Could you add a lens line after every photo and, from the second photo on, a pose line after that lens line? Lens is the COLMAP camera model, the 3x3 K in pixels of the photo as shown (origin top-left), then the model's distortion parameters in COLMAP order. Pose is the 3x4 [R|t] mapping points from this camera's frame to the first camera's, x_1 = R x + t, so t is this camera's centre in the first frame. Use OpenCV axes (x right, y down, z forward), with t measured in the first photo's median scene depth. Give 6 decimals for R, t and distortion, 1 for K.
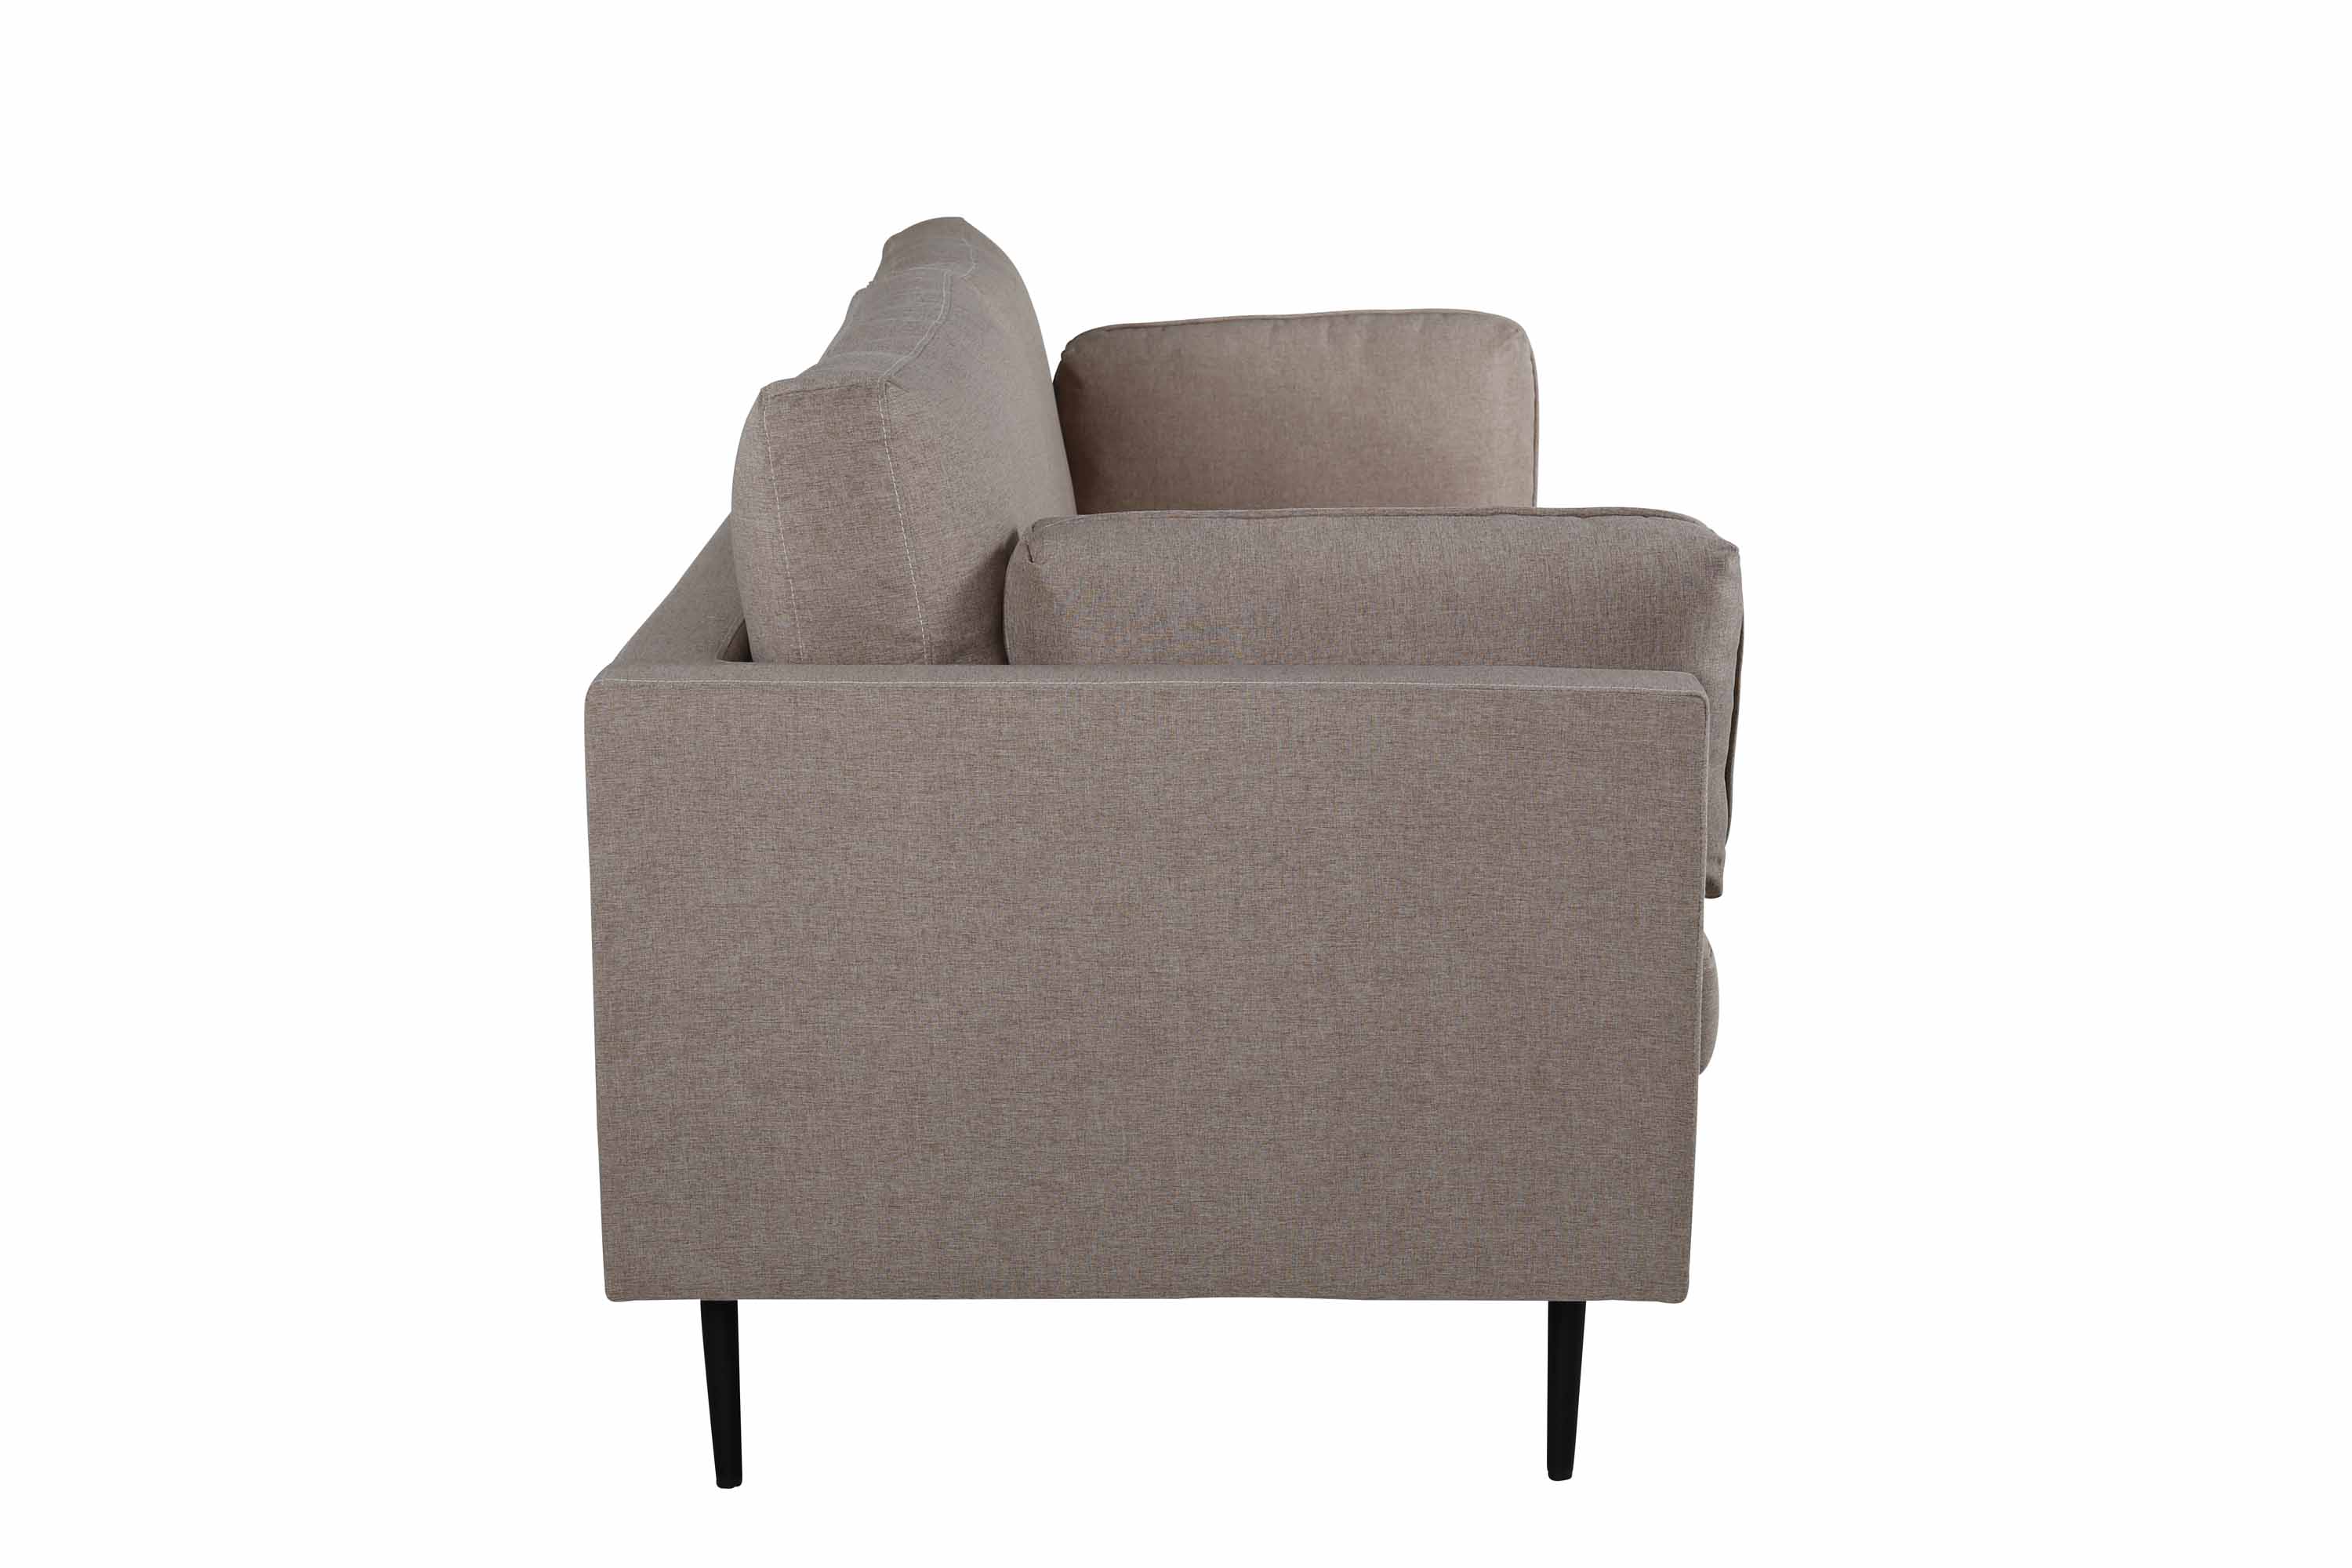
lens RADIAL K [[3957.5, 0, 1172.8], [0, 3957.5, 796.8], [0, 0, 1]] dist [0.054515, 0.000000]
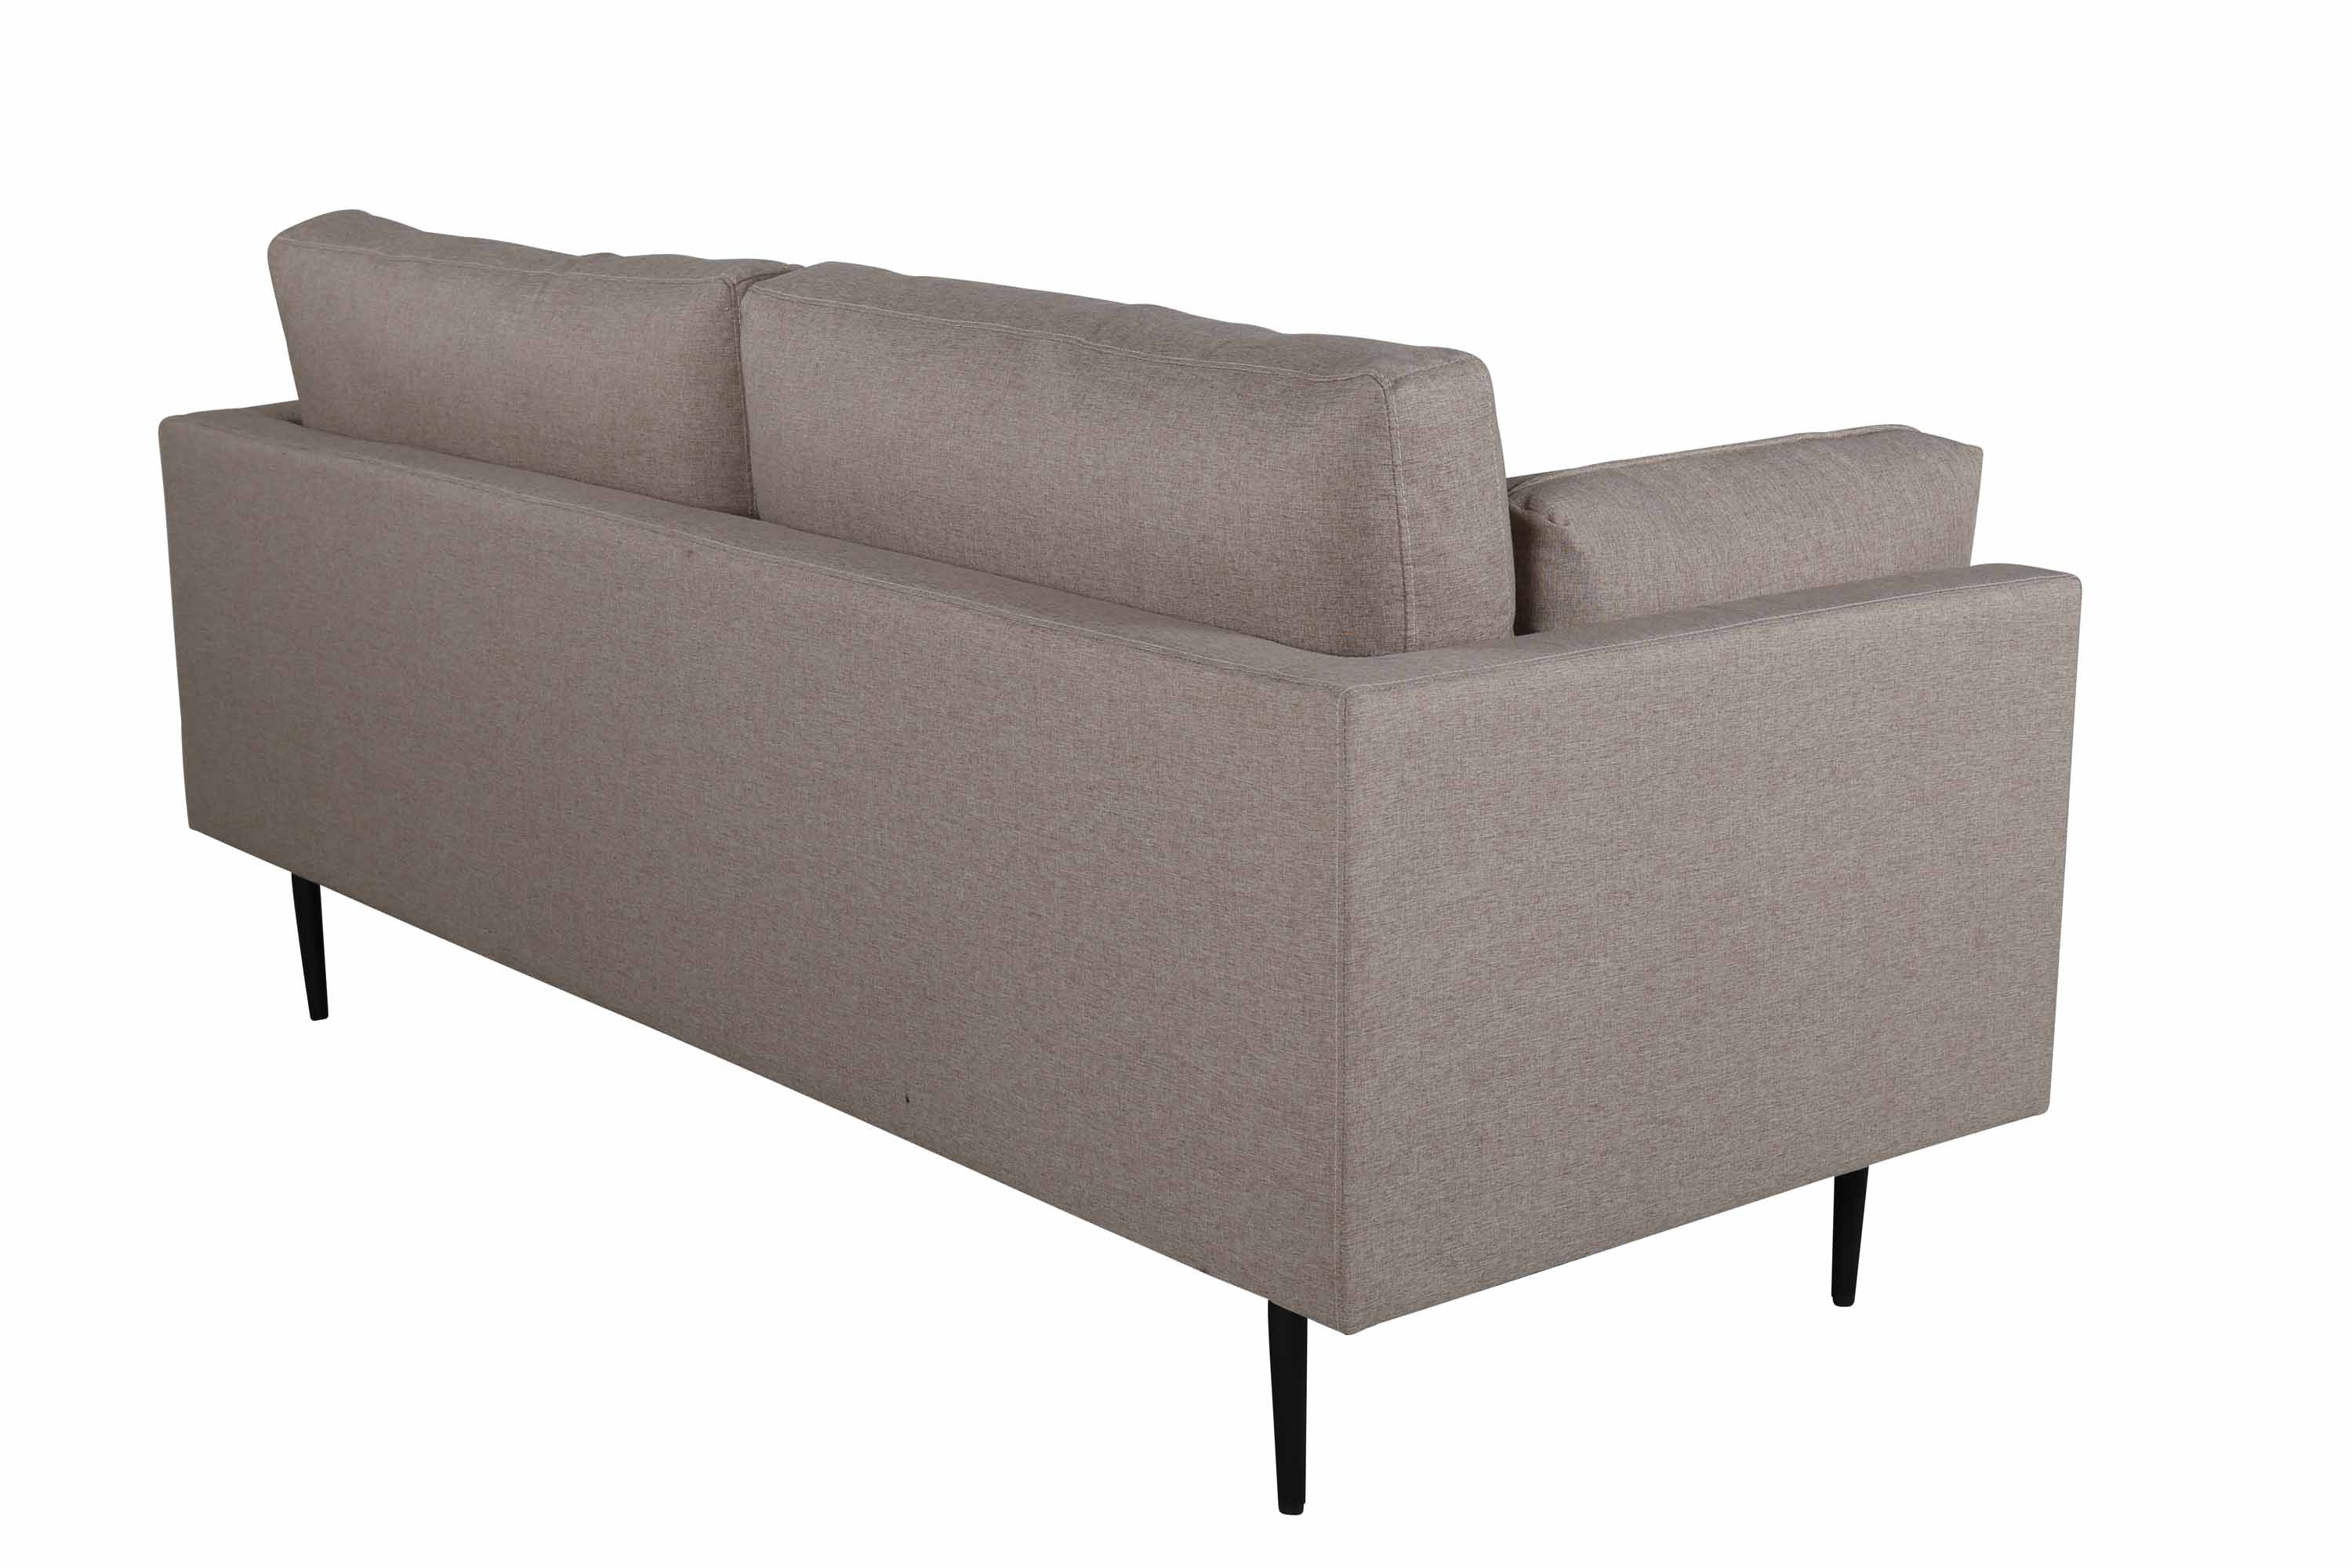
lens RADIAL K [[3548.6, 0, 1175.3], [0, 3548.6, 775.3], [0, 0, 1]] dist [0.035892, 0.000000]
pose [[0.780897, -0.143495, 0.607955, -0.690535], [0.136126, 0.988958, 0.058574, -0.063652], [-0.609647, 0.037018, 0.791808, 0.346959]]
